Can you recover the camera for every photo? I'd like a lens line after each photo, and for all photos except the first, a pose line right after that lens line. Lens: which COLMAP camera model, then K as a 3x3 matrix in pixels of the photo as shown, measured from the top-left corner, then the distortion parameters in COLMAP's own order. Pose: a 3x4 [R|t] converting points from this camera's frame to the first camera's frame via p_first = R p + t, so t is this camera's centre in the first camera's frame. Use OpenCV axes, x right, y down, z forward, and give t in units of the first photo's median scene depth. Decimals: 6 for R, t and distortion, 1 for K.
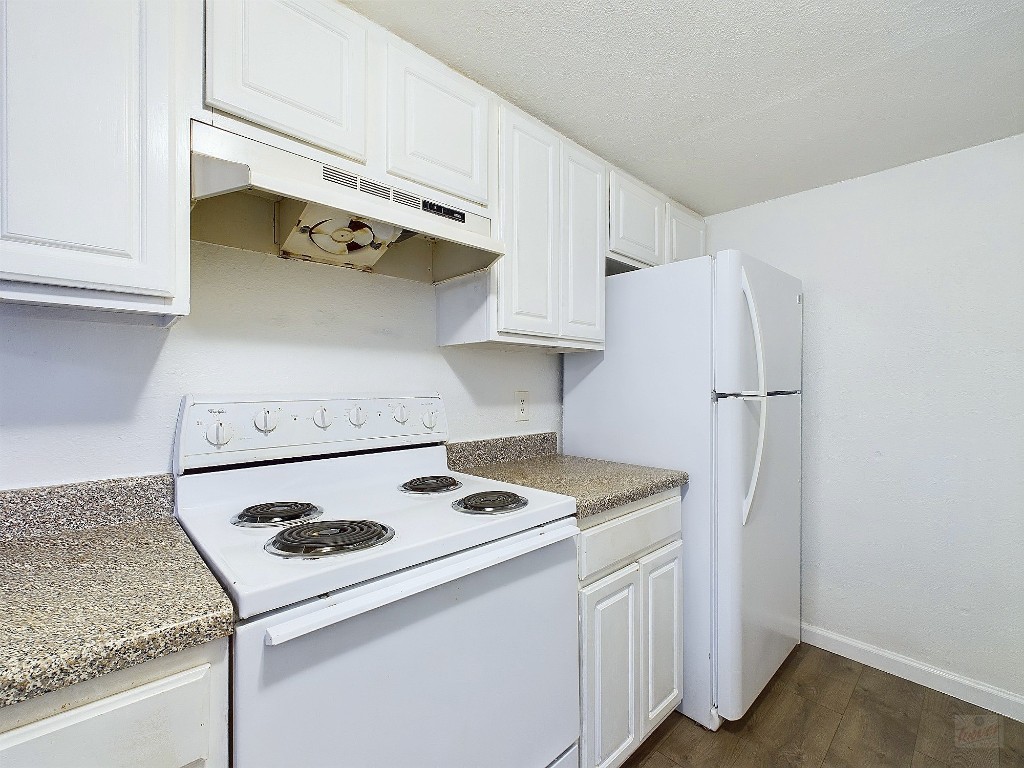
lens RADIAL K [[445.5, 0, 510.3], [0, 445.5, 382.7], [0, 0, 1]] dist [0.002885, -0.000262]
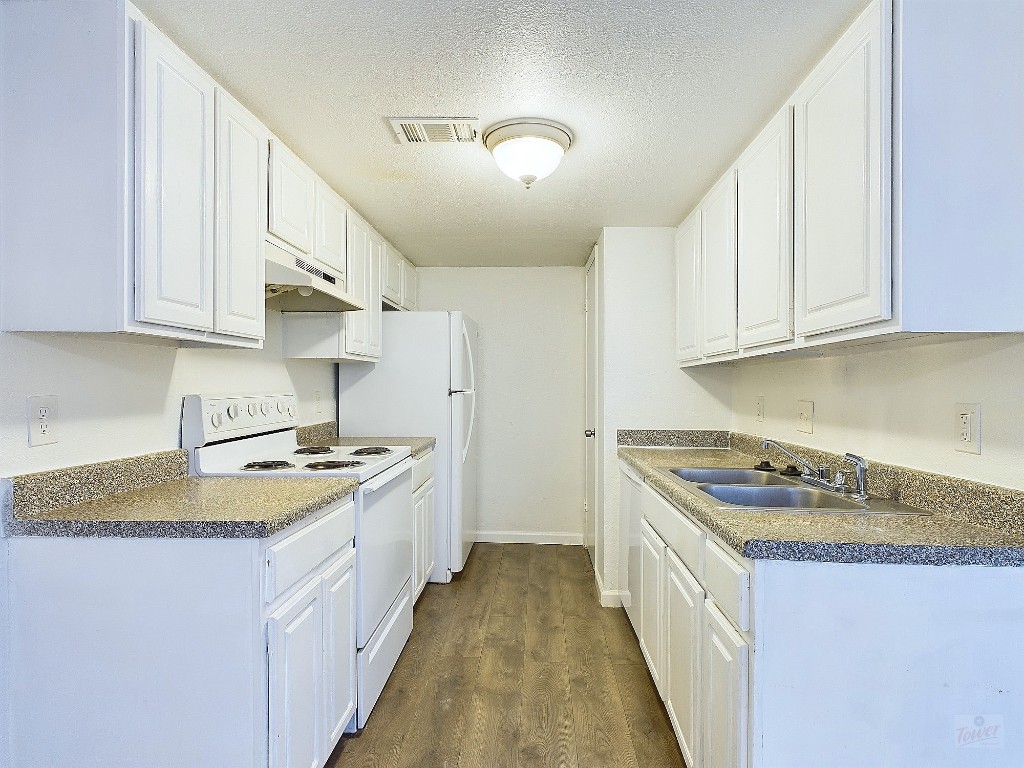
lens RADIAL K [[445.5, 0, 514.7], [0, 445.5, 384.9], [0, 0, 1]] dist [0.002885, -0.000262]
pose [[0.733034, 0.001270, 0.680191, -0.595014], [-0.004815, 0.999983, 0.003322, -0.008569], [-0.680175, -0.005711, 0.733027, -0.500481]]
